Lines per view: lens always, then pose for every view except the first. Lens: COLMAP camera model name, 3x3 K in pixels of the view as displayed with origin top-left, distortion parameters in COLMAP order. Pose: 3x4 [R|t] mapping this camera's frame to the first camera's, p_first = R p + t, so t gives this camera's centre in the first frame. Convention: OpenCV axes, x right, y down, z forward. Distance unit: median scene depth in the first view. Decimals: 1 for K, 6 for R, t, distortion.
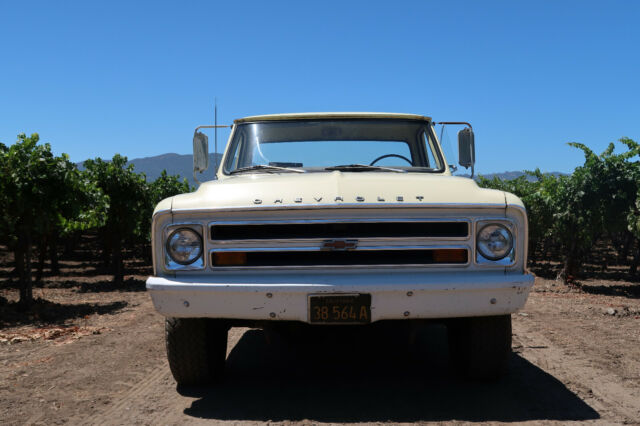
lens RADIAL K [[713.0, 0, 320.6], [0, 713.0, 245.2], [0, 0, 1]] dist [0.016102, 0.020233]
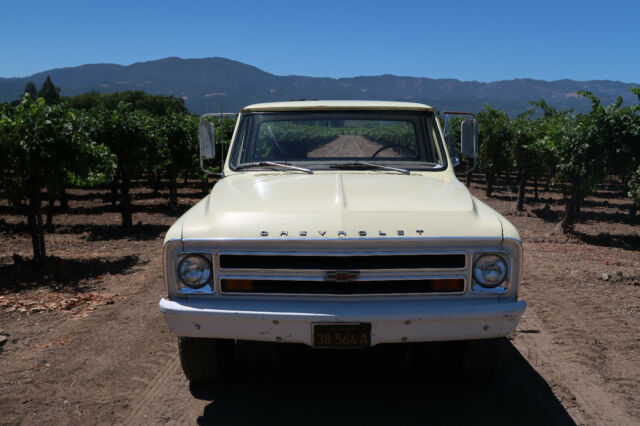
lens RADIAL K [[713.0, 0, 320.6], [0, 713.0, 245.2], [0, 0, 1]] dist [0.016102, 0.020233]
pose [[0.999943, 0.009128, -0.005529, 0.000137], [-0.008160, 0.987855, 0.155165, -0.187579], [0.006879, -0.155111, 0.987873, -0.029913]]
